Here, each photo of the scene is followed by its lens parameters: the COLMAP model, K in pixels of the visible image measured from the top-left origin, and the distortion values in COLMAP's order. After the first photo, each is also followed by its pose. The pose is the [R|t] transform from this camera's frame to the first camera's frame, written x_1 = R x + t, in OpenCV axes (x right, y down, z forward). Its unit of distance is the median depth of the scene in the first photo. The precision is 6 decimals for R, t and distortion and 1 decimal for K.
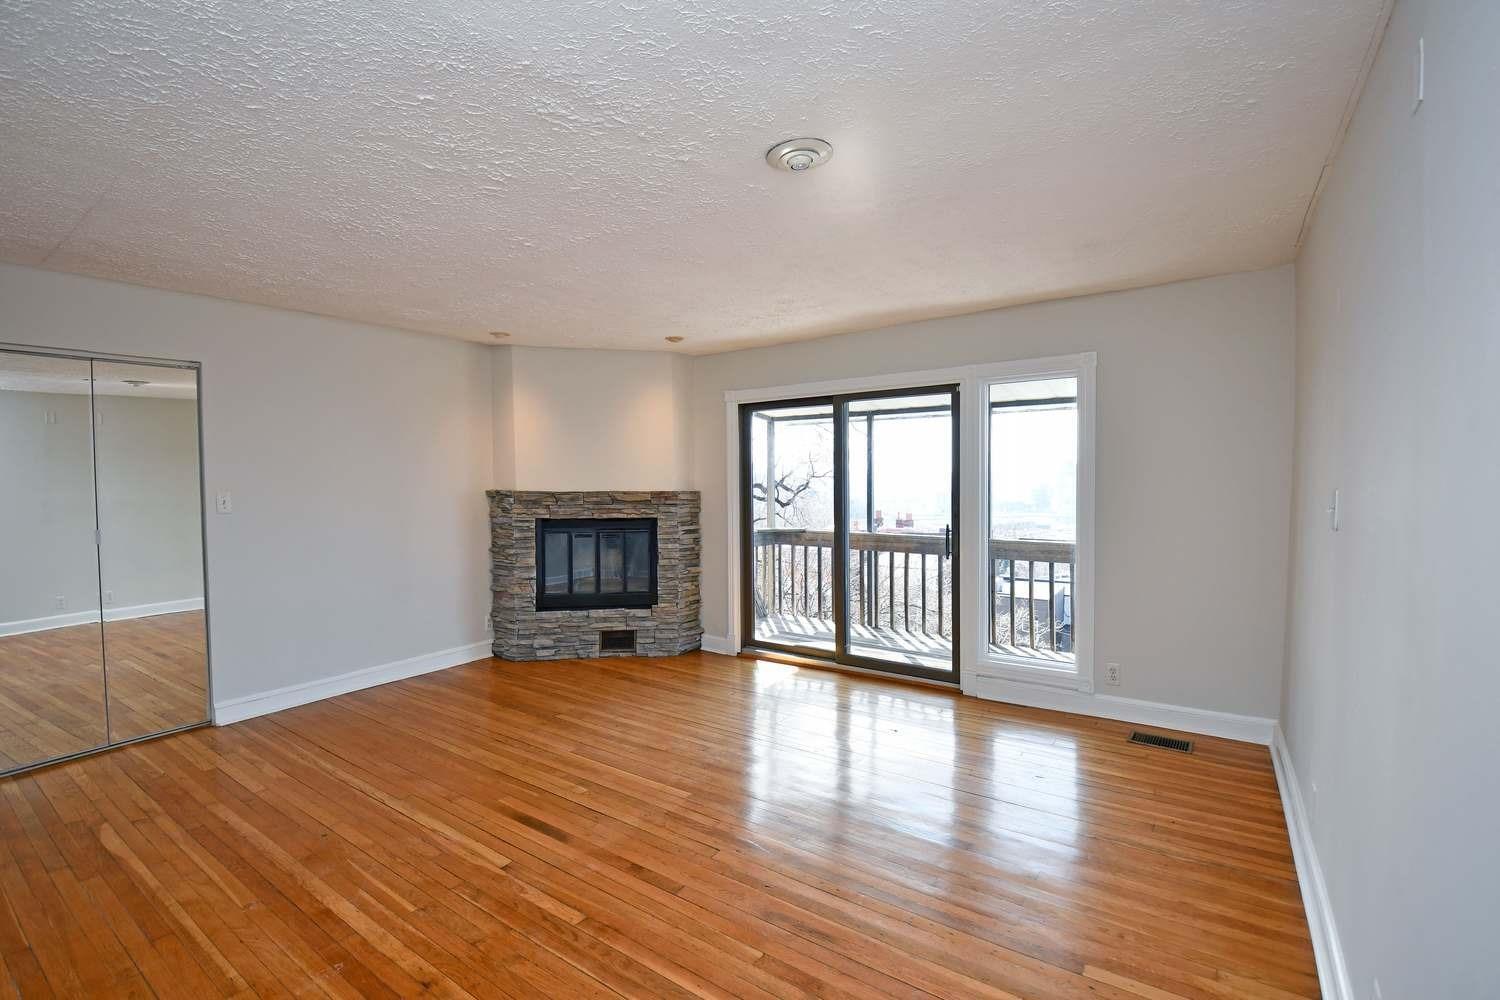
lens RADIAL K [[667.3, 0, 735.2], [0, 667.3, 506.7], [0, 0, 1]] dist [-0.004265, -0.010361]
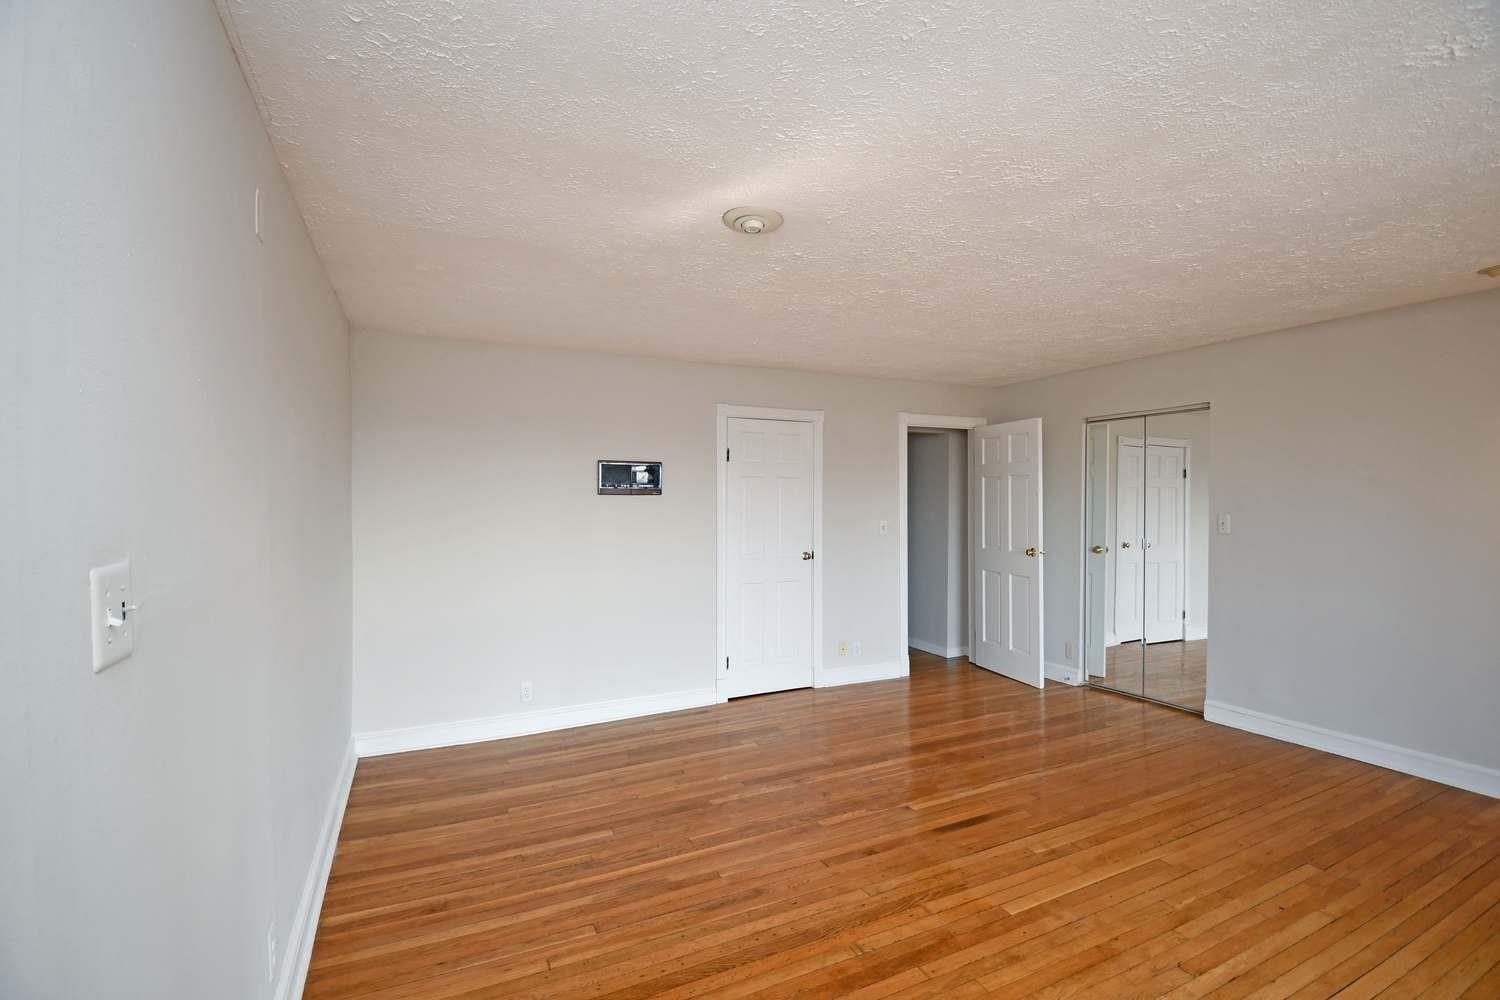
lens RADIAL K [[667.3, 0, 744.0], [0, 667.3, 496.3], [0, 0, 1]] dist [-0.004265, -0.010361]
pose [[-0.487618, 0.000339, -0.873057, 0.450760], [-0.030853, 0.999369, 0.017620, -0.034971], [0.872512, 0.035529, -0.487299, 0.644752]]
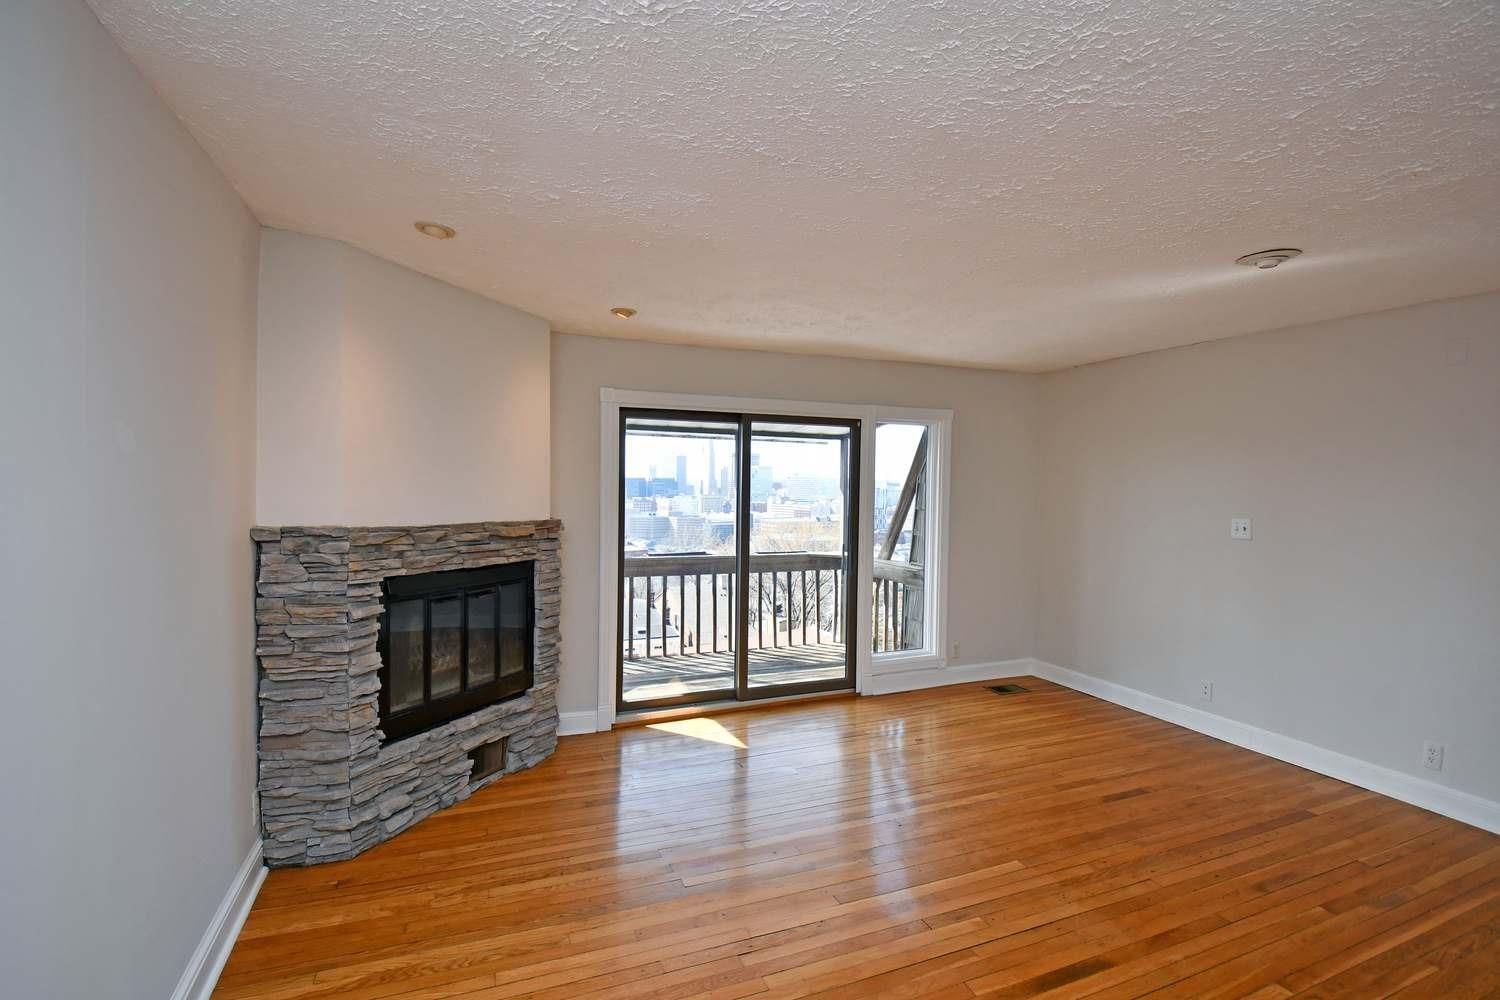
lens RADIAL K [[667.3, 0, 748.7], [0, 667.3, 497.1], [0, 0, 1]] dist [-0.004265, -0.010361]
pose [[0.544262, 0.000565, 0.838915, -0.612235], [0.017619, 0.999772, -0.012104, -0.037070], [-0.838730, 0.021369, 0.544128, 0.476018]]
